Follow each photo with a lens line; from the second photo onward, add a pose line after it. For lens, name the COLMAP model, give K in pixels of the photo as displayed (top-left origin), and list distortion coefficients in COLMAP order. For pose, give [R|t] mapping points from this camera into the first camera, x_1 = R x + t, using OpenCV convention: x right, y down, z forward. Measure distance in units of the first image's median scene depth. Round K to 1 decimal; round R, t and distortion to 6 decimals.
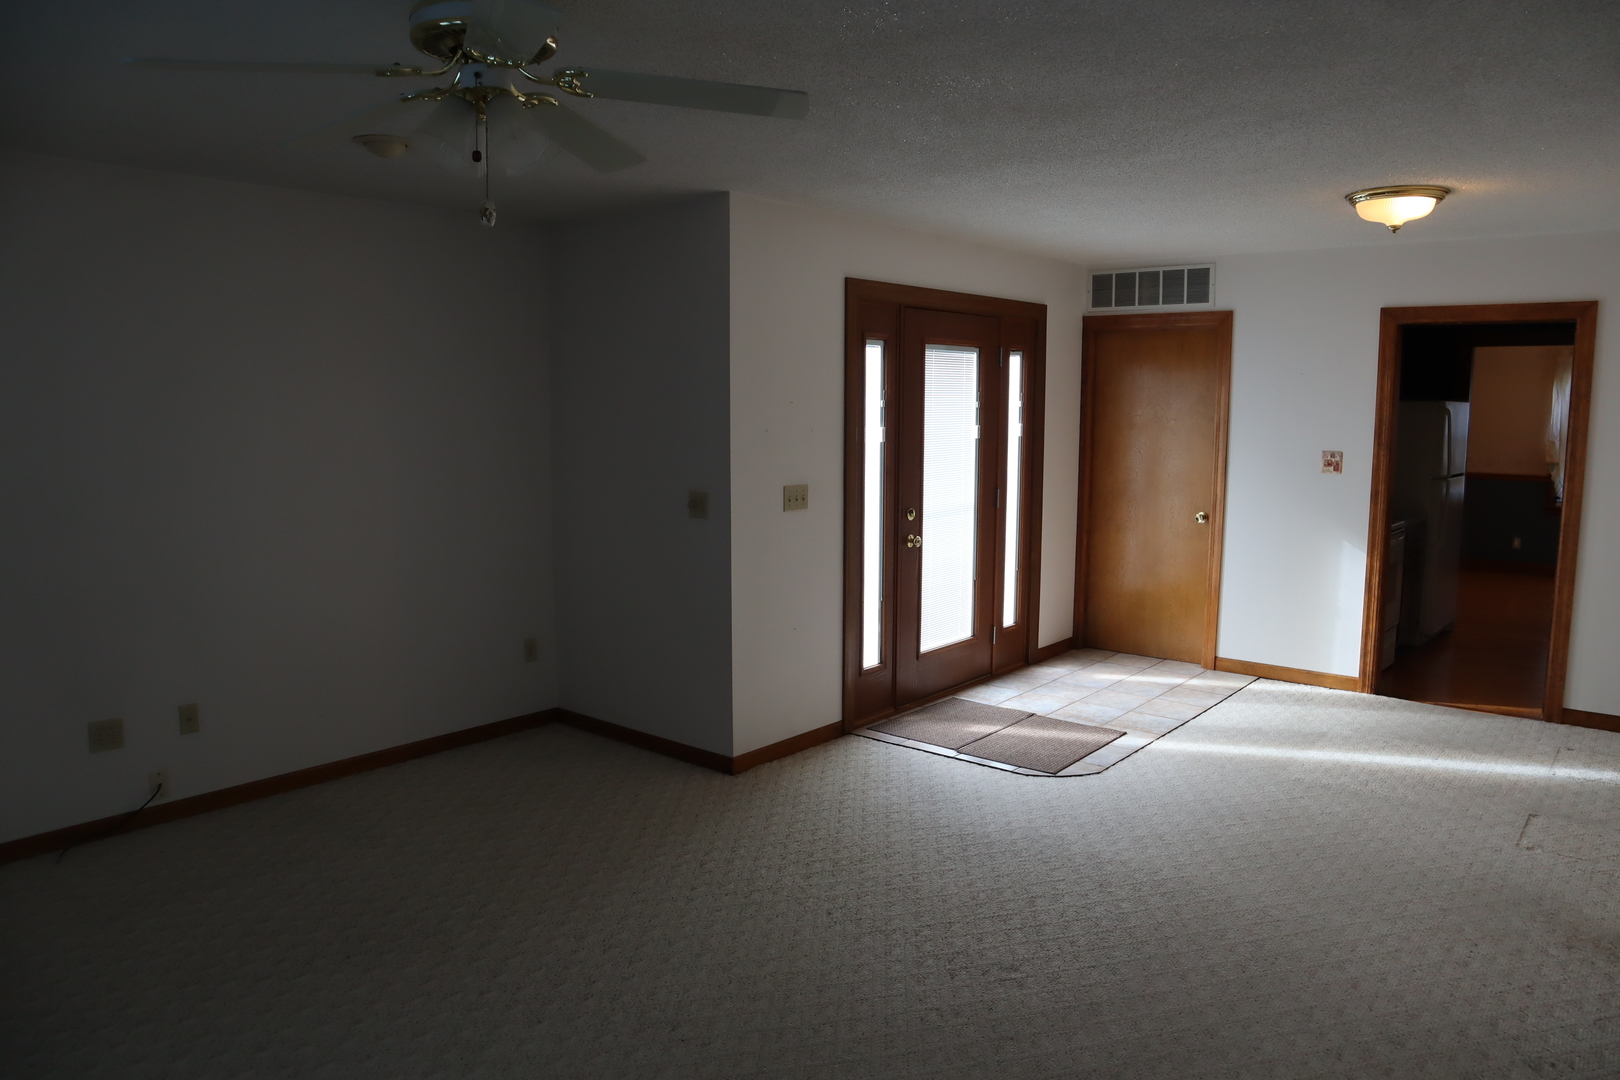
lens RADIAL K [[1121.2, 0, 808.2], [0, 1121.2, 546.6], [0, 0, 1]] dist [-0.112811, 0.055279]
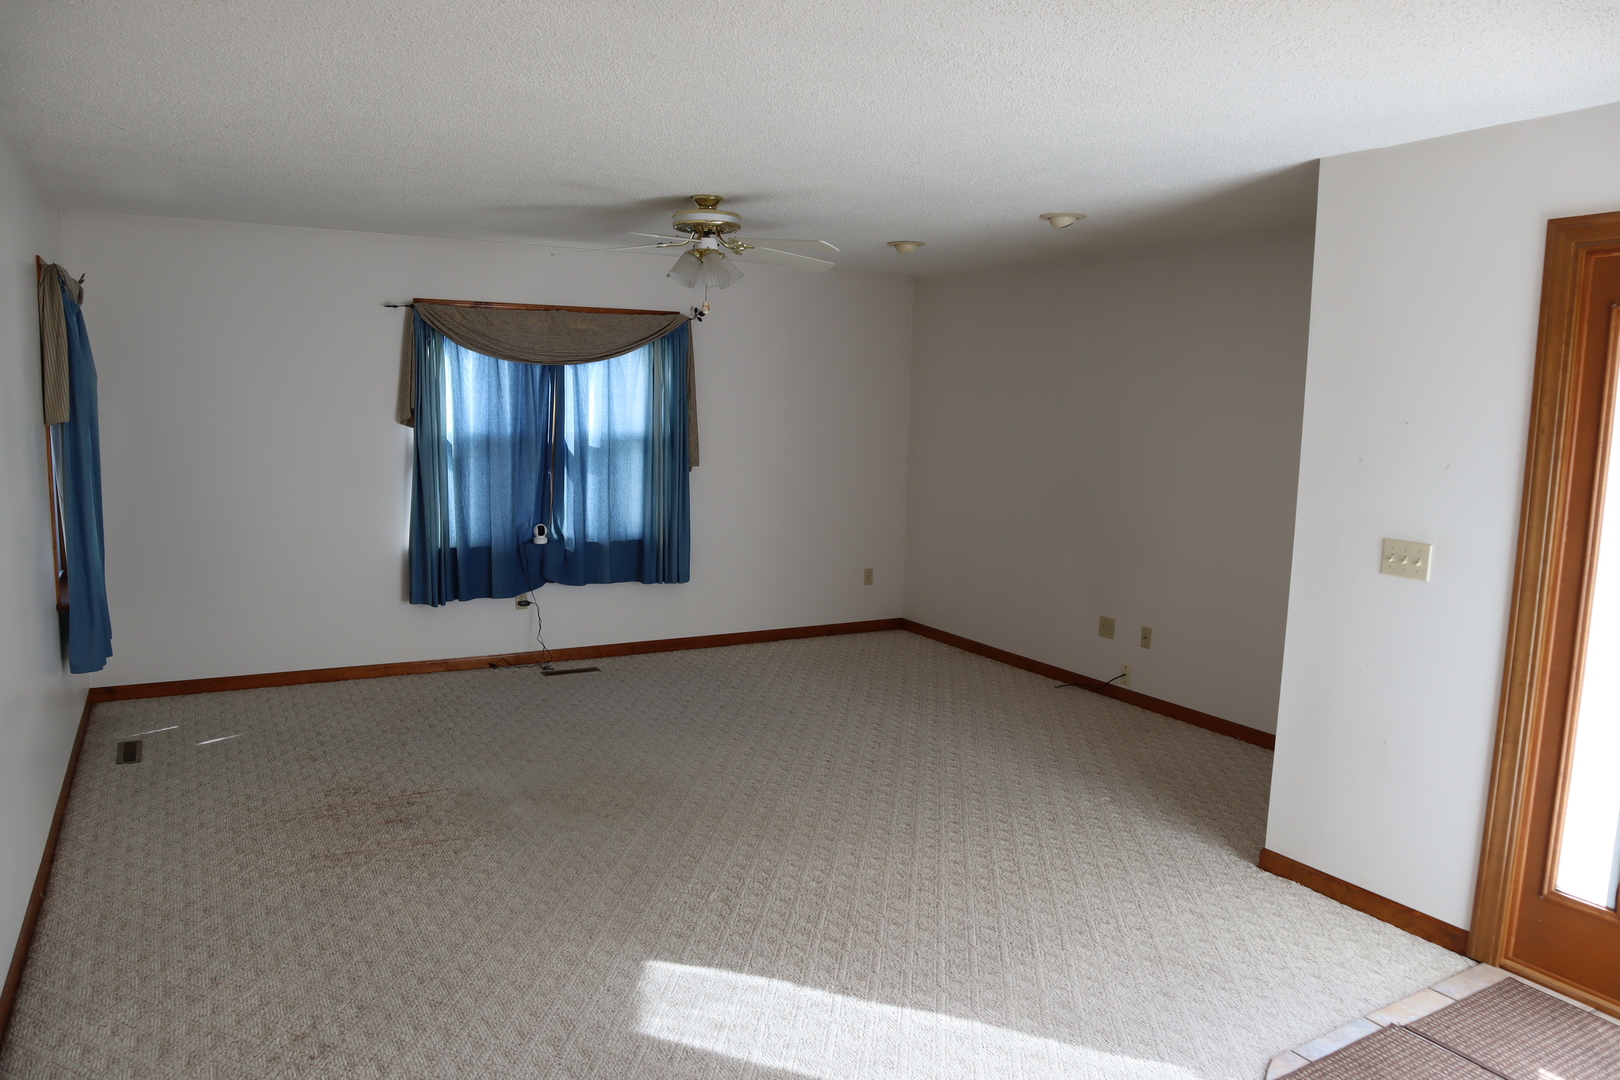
lens RADIAL K [[1121.2, 0, 808.2], [0, 1121.2, 546.6], [0, 0, 1]] dist [-0.112811, 0.055279]
pose [[-0.332779, 0.113574, -0.936141, 0.899301], [-0.150239, 0.973655, 0.171532, -0.134067], [0.930960, 0.197728, -0.306949, 1.035278]]
